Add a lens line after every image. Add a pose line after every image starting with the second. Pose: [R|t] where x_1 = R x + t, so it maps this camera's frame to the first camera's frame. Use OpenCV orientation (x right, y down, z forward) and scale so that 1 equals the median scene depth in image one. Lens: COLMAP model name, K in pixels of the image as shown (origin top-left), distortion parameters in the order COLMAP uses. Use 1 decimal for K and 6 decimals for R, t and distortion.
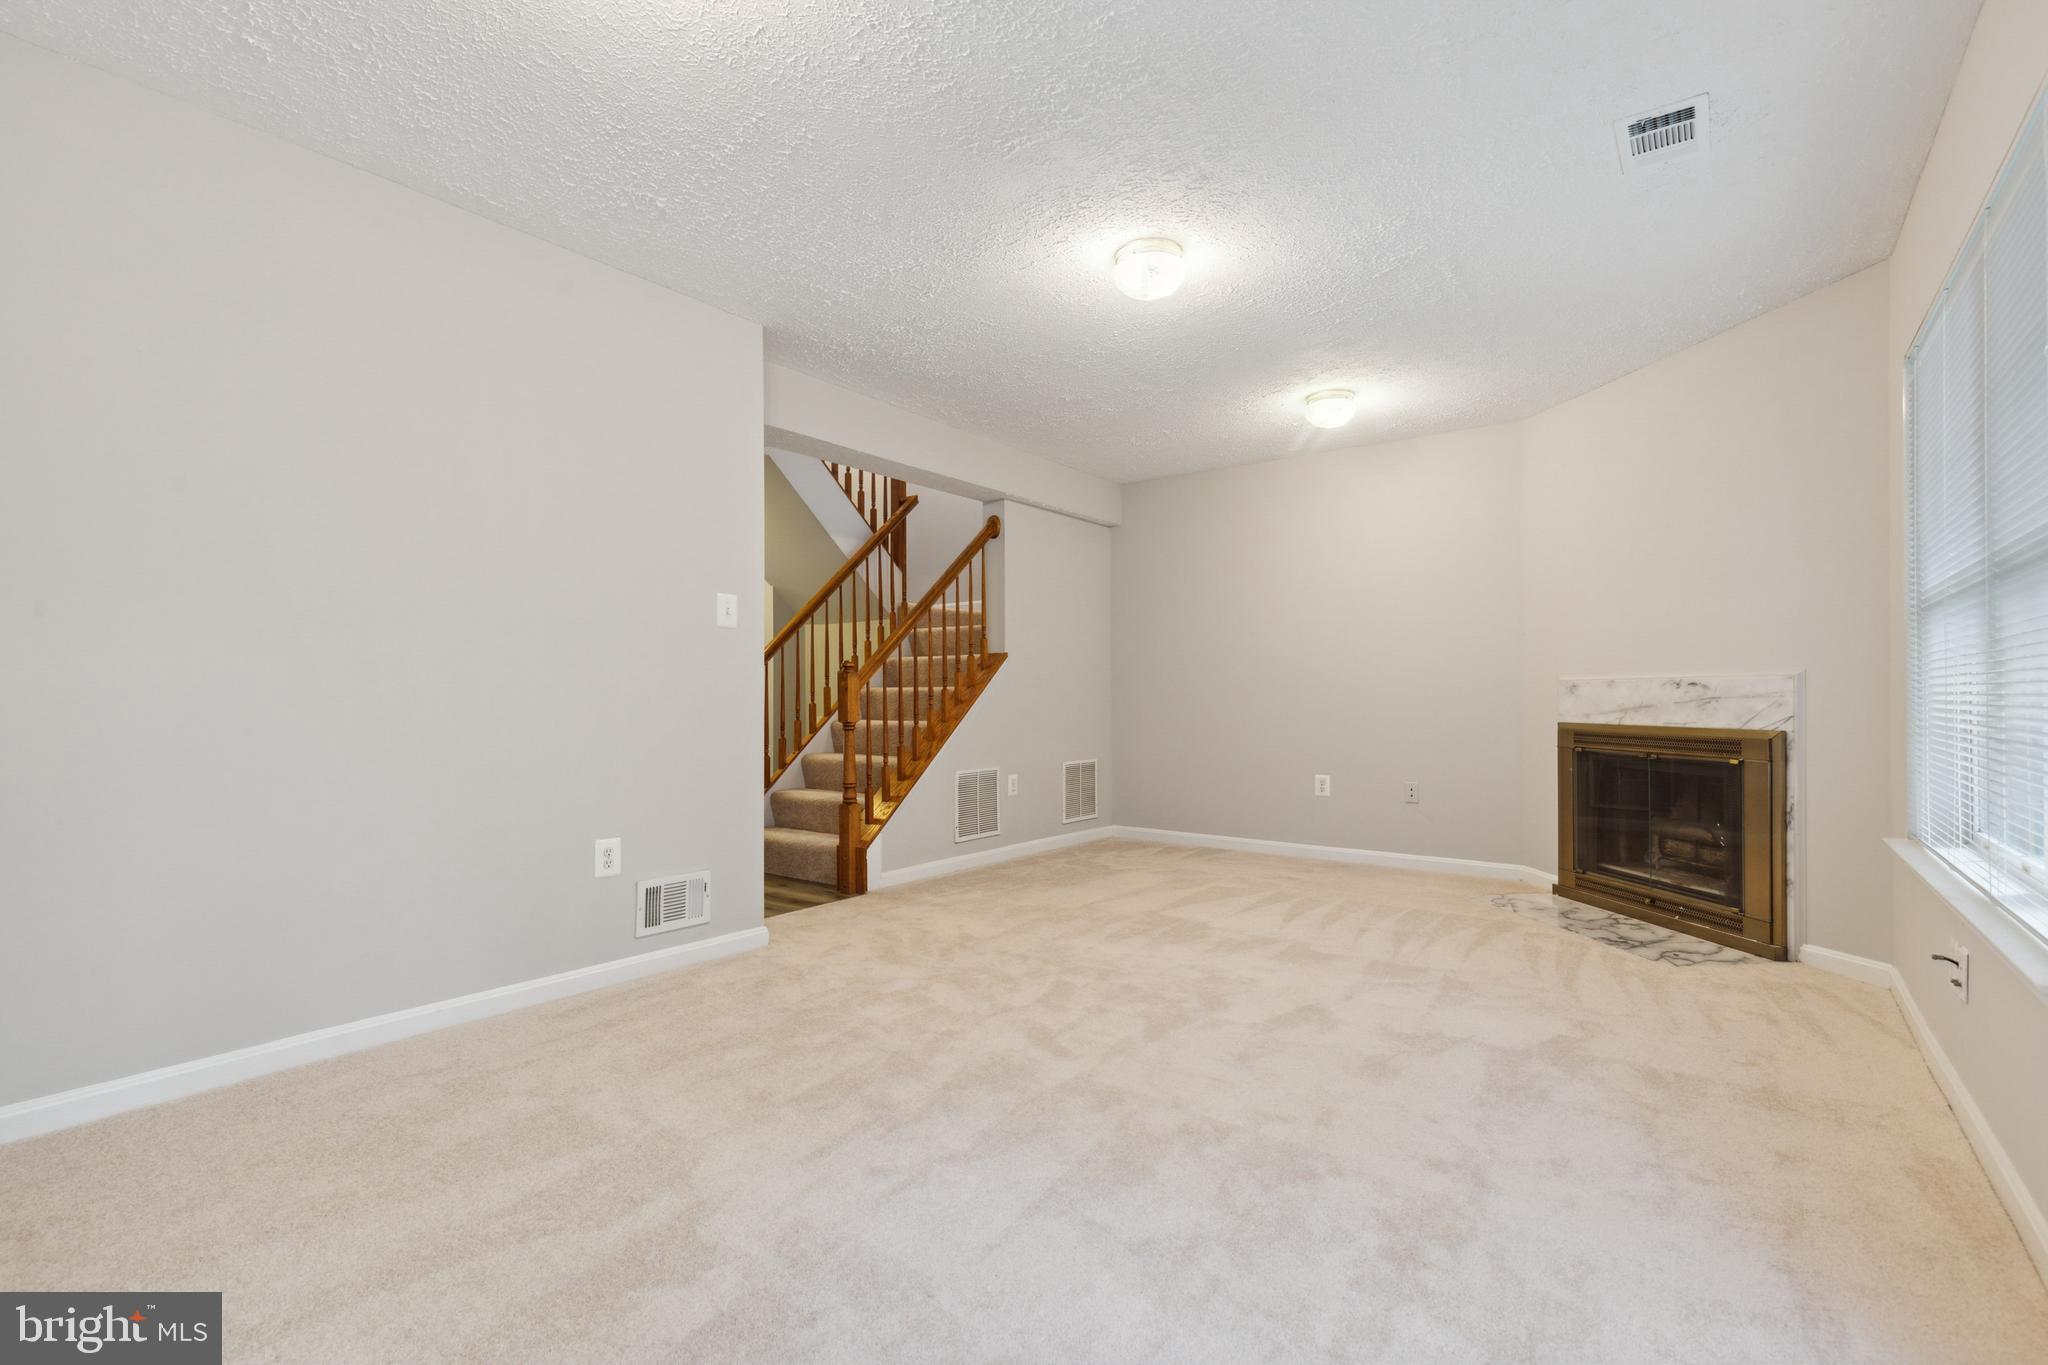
lens RADIAL K [[948.3, 0, 1050.3], [0, 948.3, 695.0], [0, 0, 1]] dist [0.011472, 0.000082]
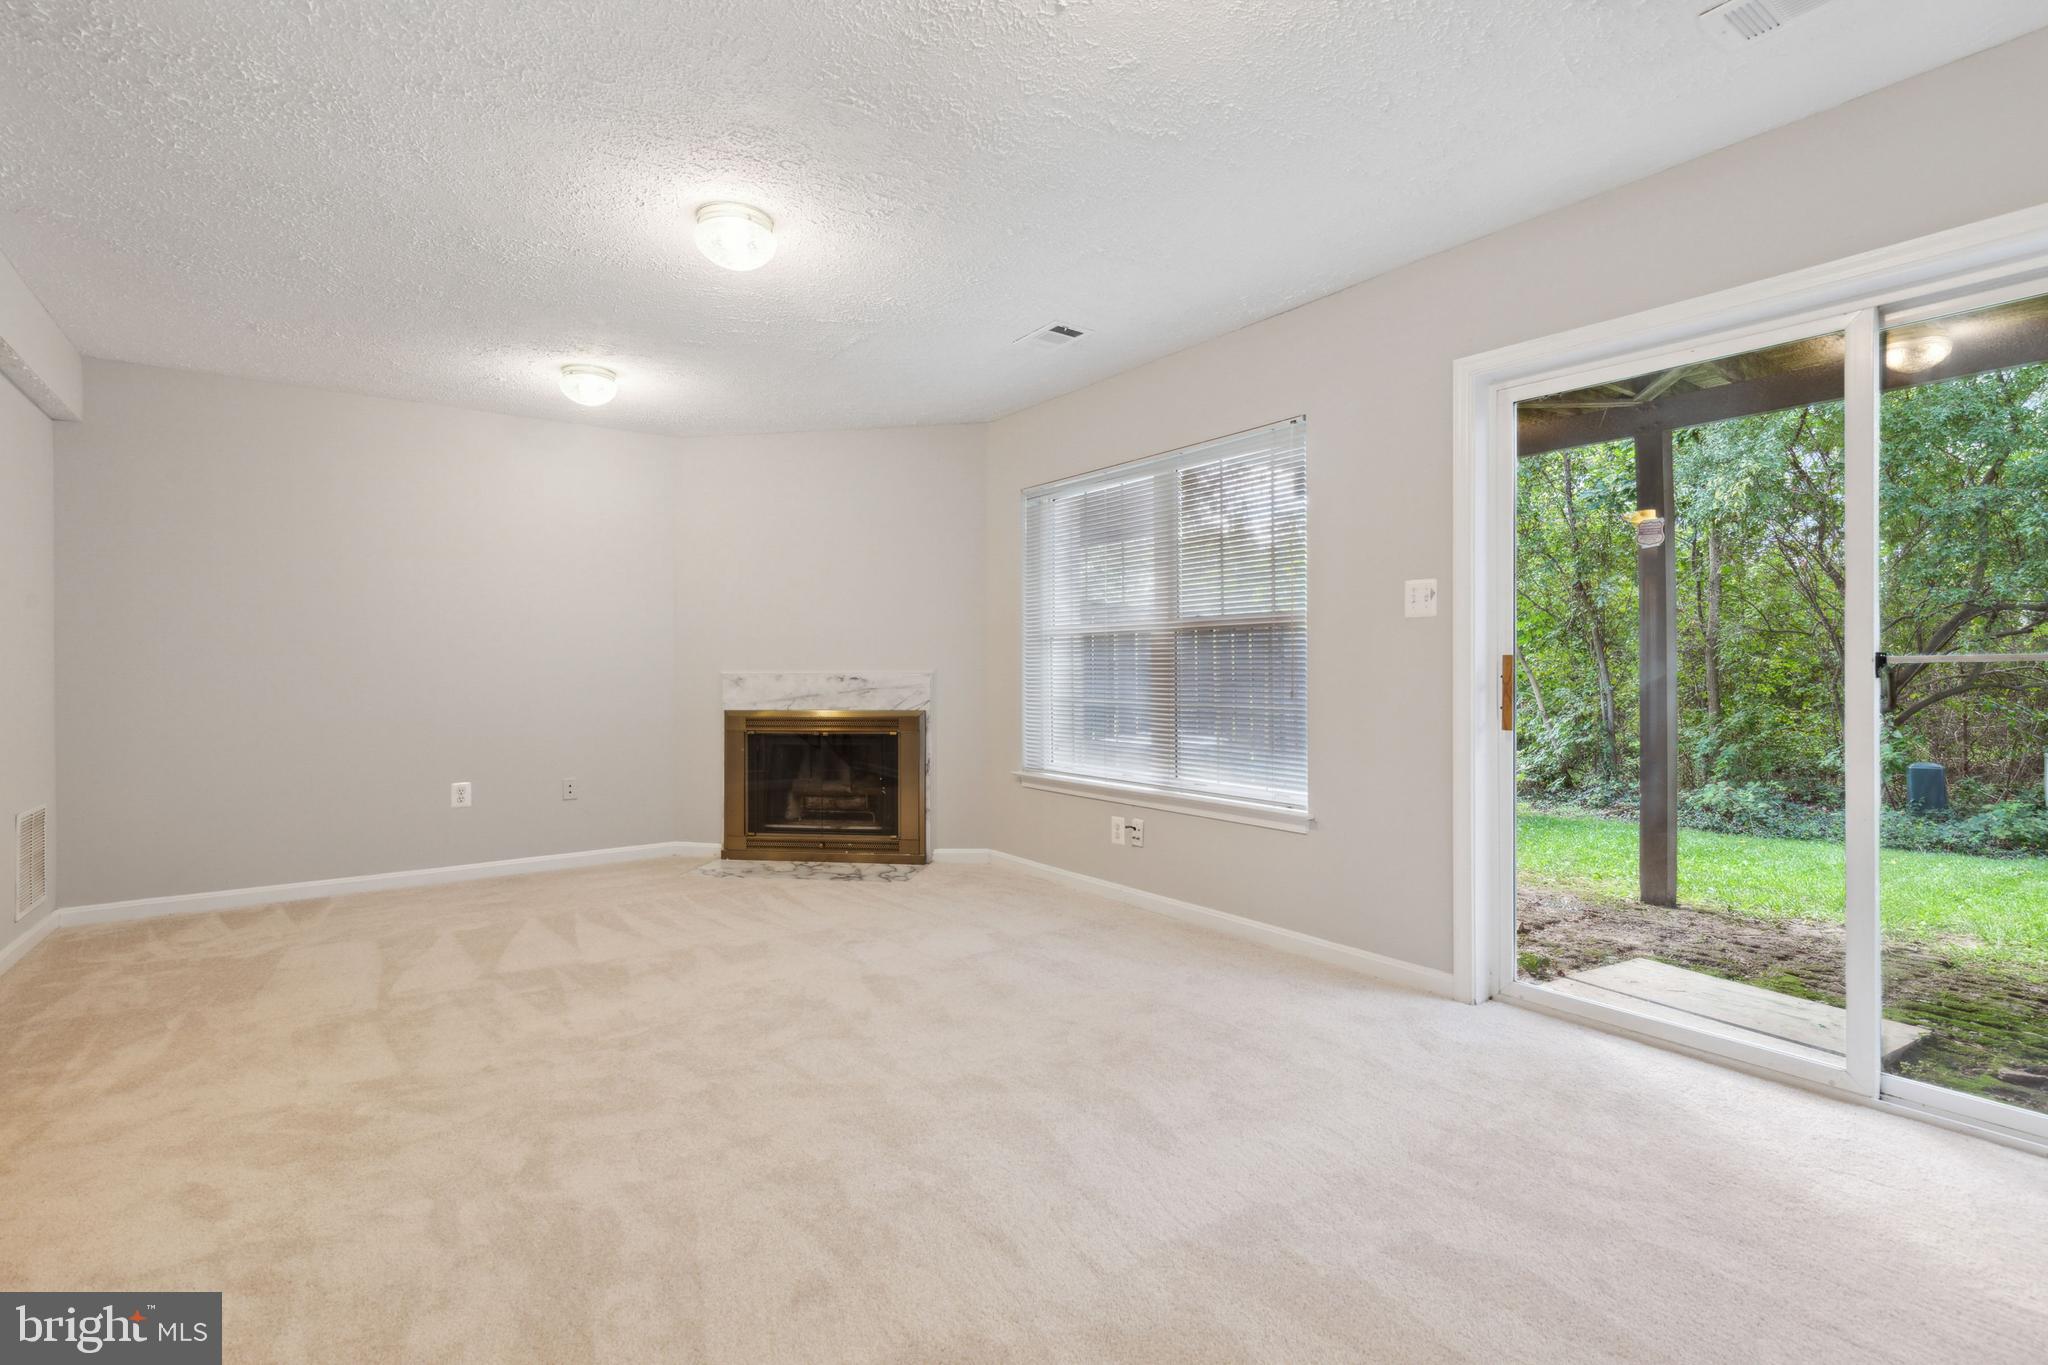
lens RADIAL K [[942.7, 0, 1024.0], [0, 942.7, 682.5], [0, 0, 1]] dist [0.001456, 0.000112]
pose [[0.302343, -0.015783, 0.953069, -0.568685], [0.002914, 0.999874, 0.015633, -0.027871], [-0.953195, -0.001949, 0.302350, 0.386242]]
